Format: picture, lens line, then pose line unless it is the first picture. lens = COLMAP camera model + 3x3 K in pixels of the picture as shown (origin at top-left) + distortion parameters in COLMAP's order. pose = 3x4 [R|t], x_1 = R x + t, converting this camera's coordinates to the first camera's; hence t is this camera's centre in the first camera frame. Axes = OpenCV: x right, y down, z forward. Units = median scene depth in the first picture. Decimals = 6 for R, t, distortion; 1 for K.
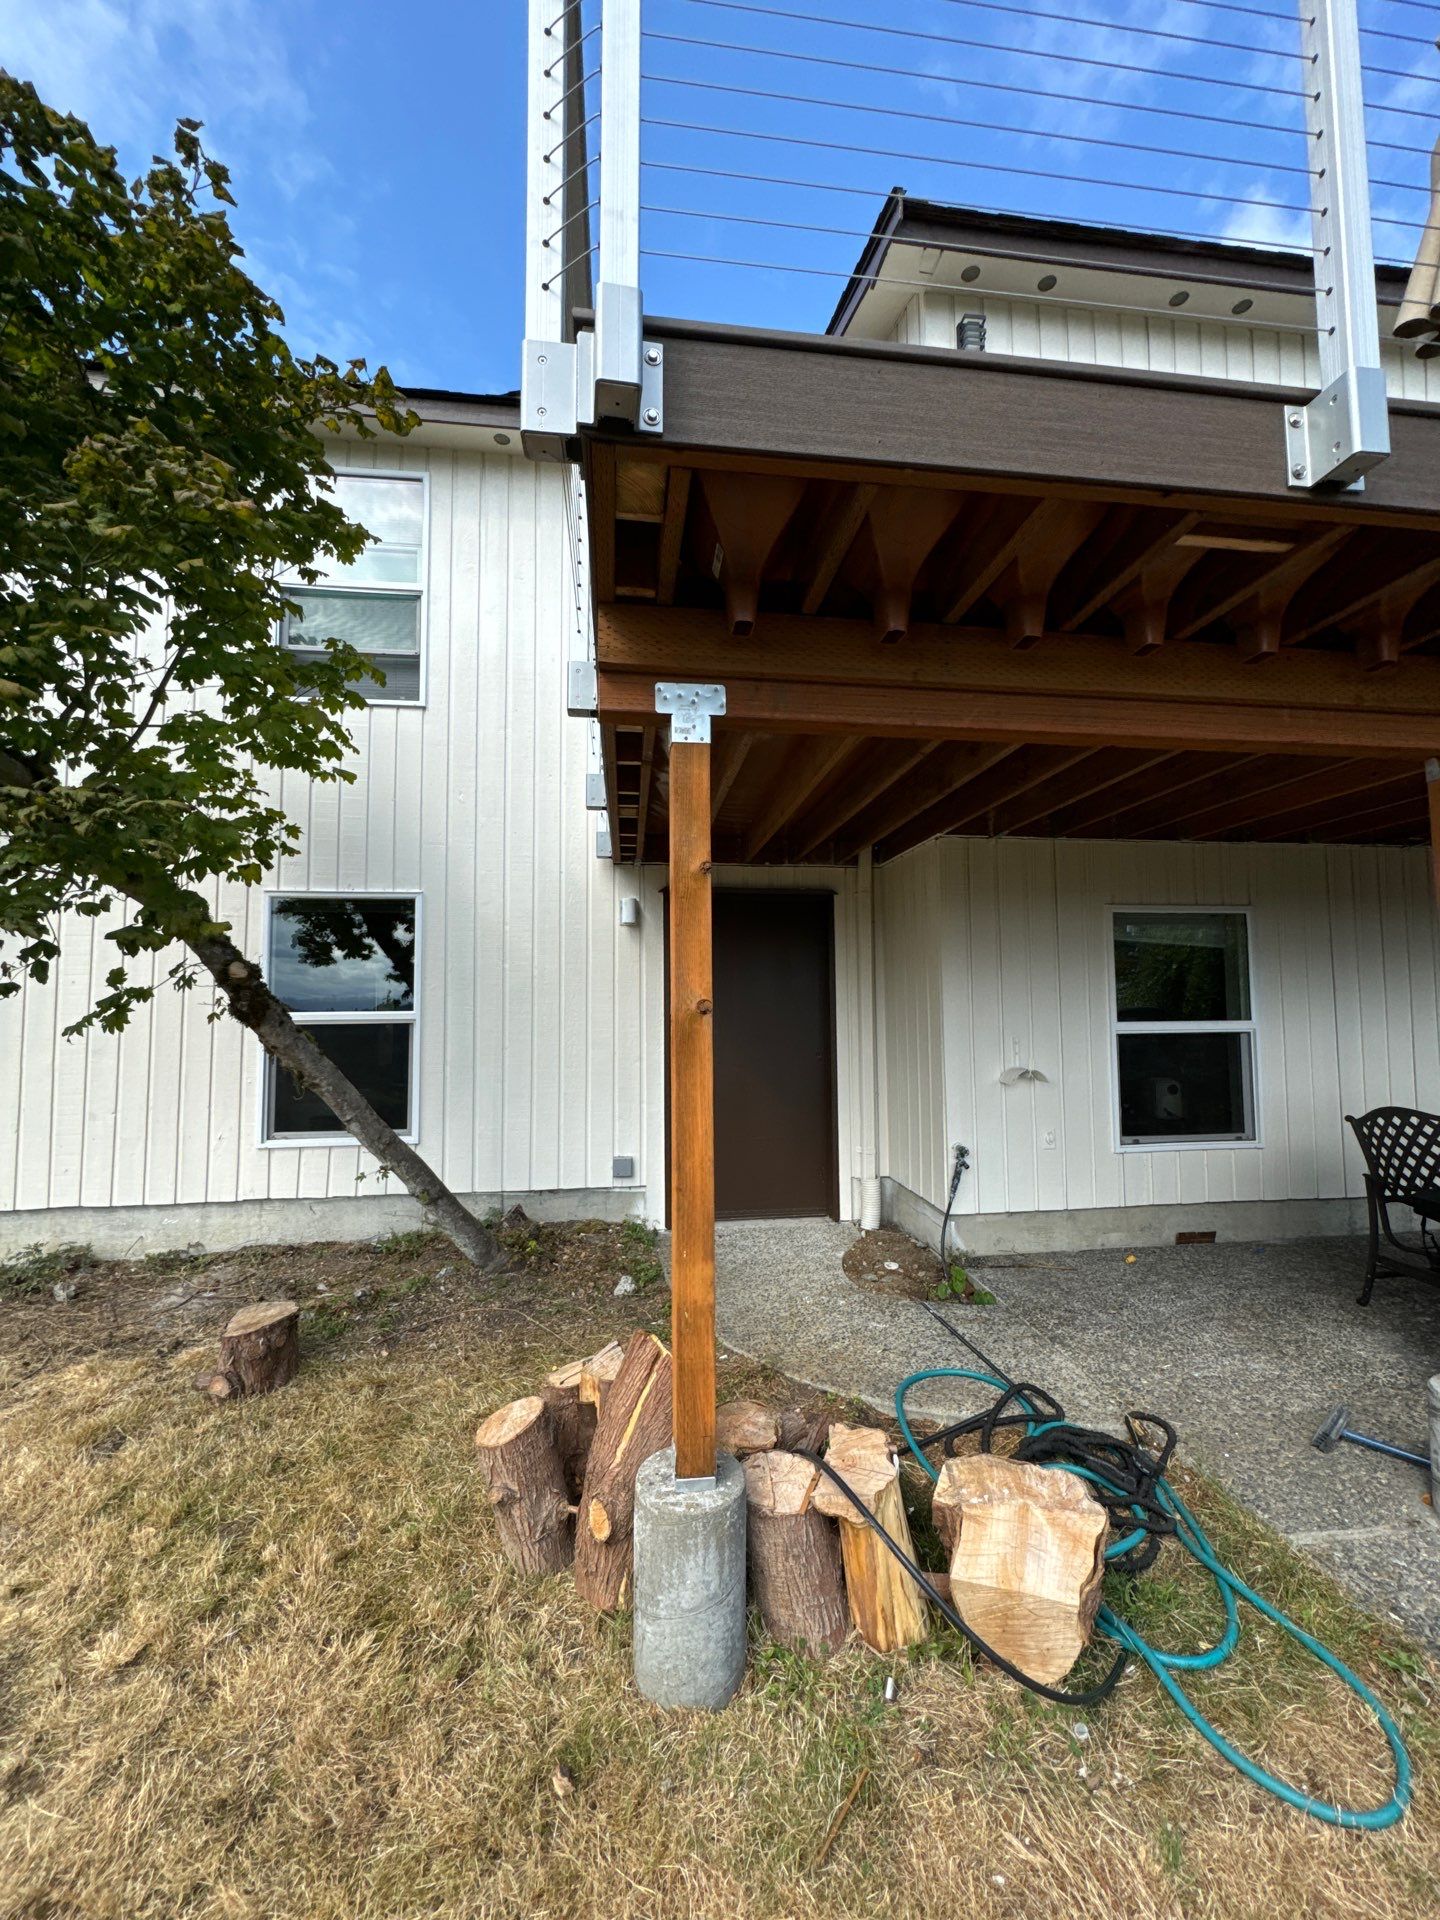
lens RADIAL K [[759.0, 0, 722.9], [0, 759.0, 958.1], [0, 0, 1]] dist [-0.001952, 0.000022]
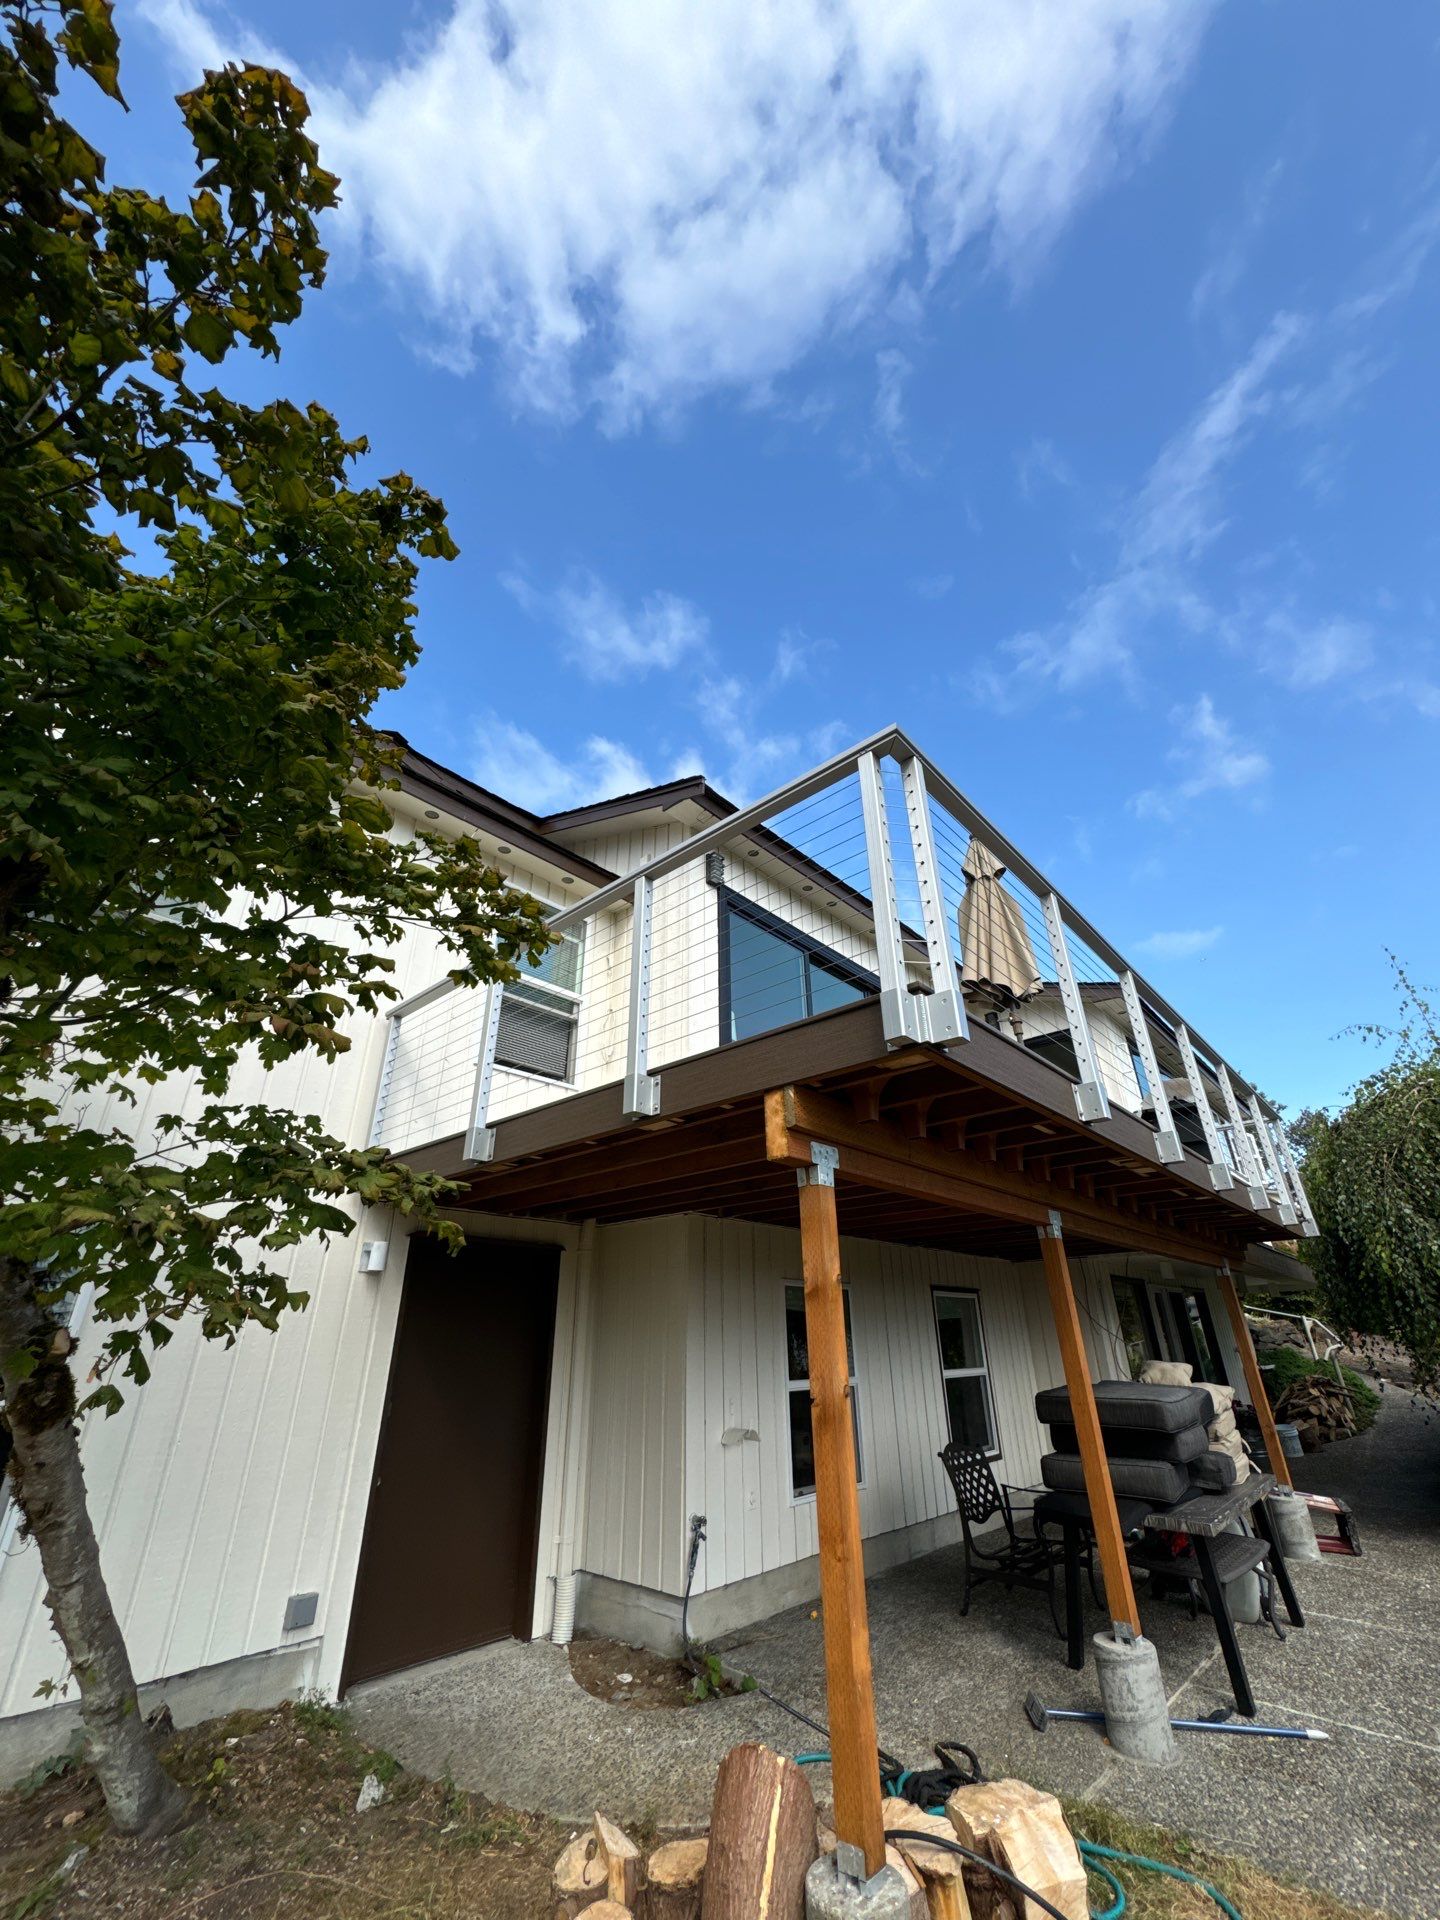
lens RADIAL K [[757.2, 0, 719.8], [0, 757.2, 963.1], [0, 0, 1]] dist [-0.000445, -0.000023]
pose [[0.764460, 0.288174, 0.576677, -0.515251], [-0.035155, 0.911833, -0.409054, -0.030688], [-0.643712, 0.292432, 0.707191, -0.013769]]
